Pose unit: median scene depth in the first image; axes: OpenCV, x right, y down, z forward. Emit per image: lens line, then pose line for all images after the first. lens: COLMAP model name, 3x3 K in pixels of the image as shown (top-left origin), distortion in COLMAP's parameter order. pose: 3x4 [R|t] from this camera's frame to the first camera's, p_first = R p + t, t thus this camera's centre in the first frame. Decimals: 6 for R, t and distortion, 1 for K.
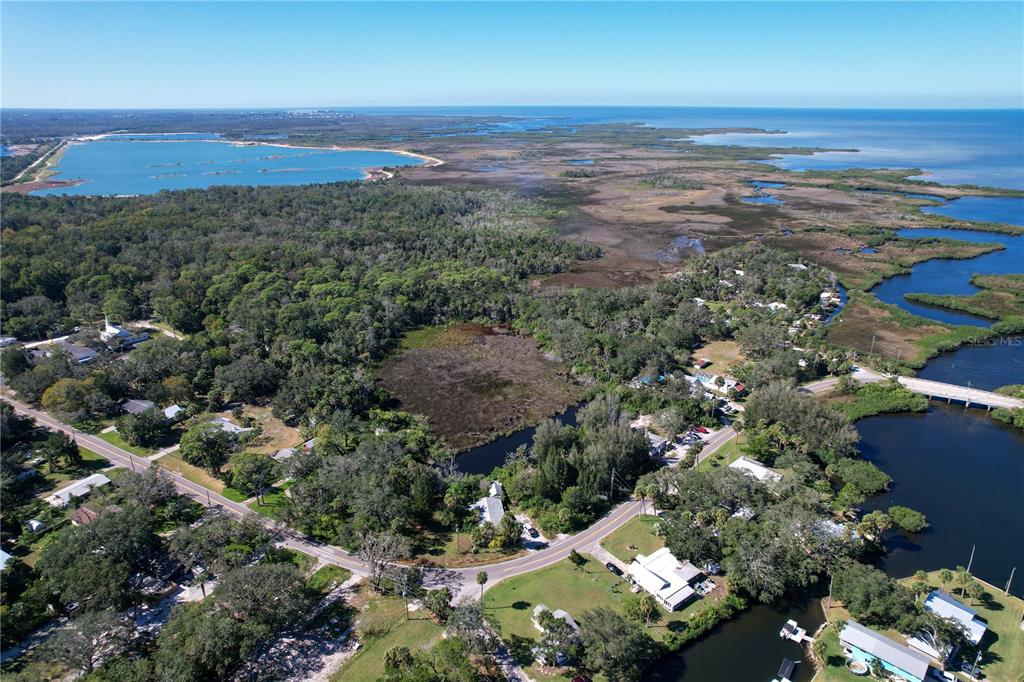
lens RADIAL K [[659.6, 0, 515.3], [0, 659.6, 335.8], [0, 0, 1]] dist [-0.072395, 0.067974]
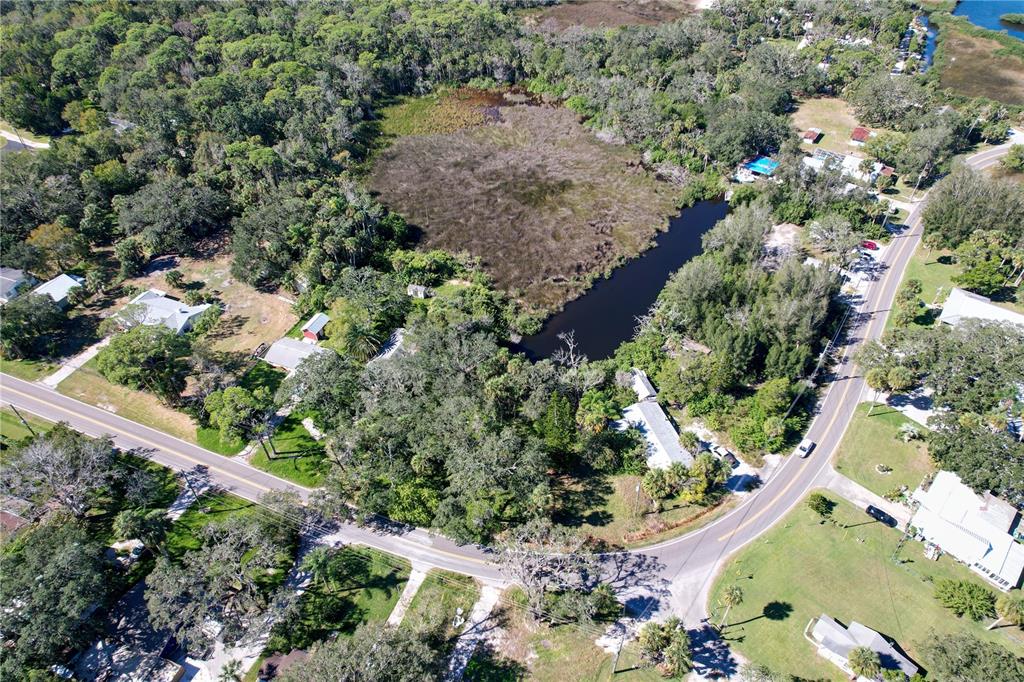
lens RADIAL K [[659.6, 0, 515.3], [0, 659.6, 335.8], [0, 0, 1]] dist [-0.072395, 0.067974]
pose [[0.988237, -0.101908, 0.114025, -0.150558], [0.052530, 0.926451, 0.372733, -0.038623], [-0.143623, -0.362359, 0.920906, 0.301717]]
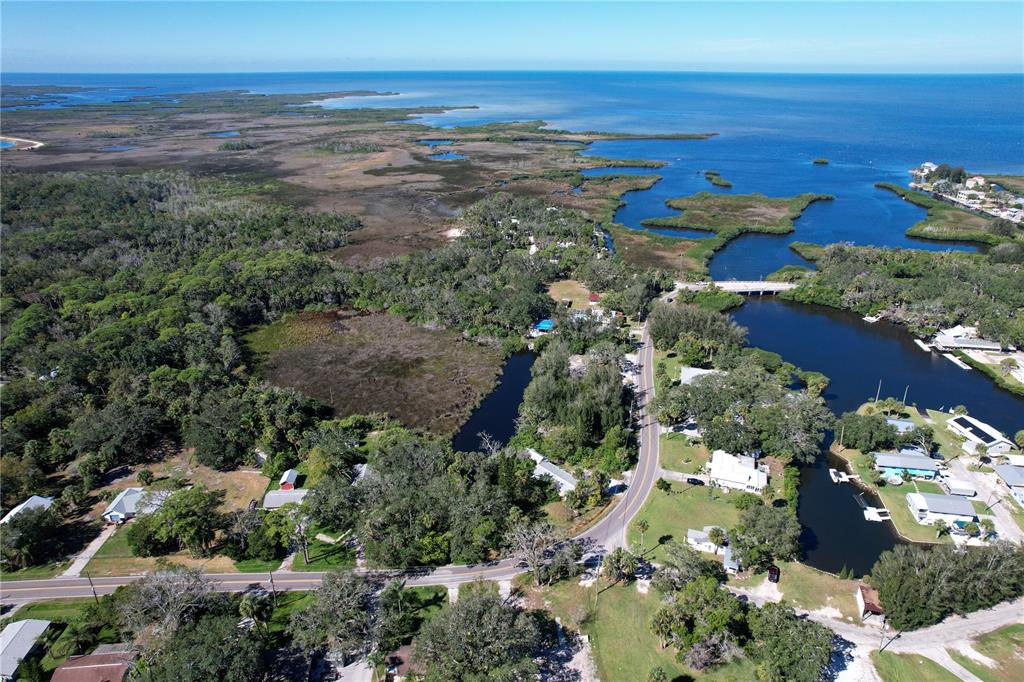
lens RADIAL K [[659.6, 0, 515.3], [0, 659.6, 335.8], [0, 0, 1]] dist [-0.072395, 0.067974]
pose [[0.832526, -0.210949, 0.512251, -0.351834], [0.186420, 0.977415, 0.099533, -0.028590], [-0.521678, 0.012630, 0.853049, 0.123991]]
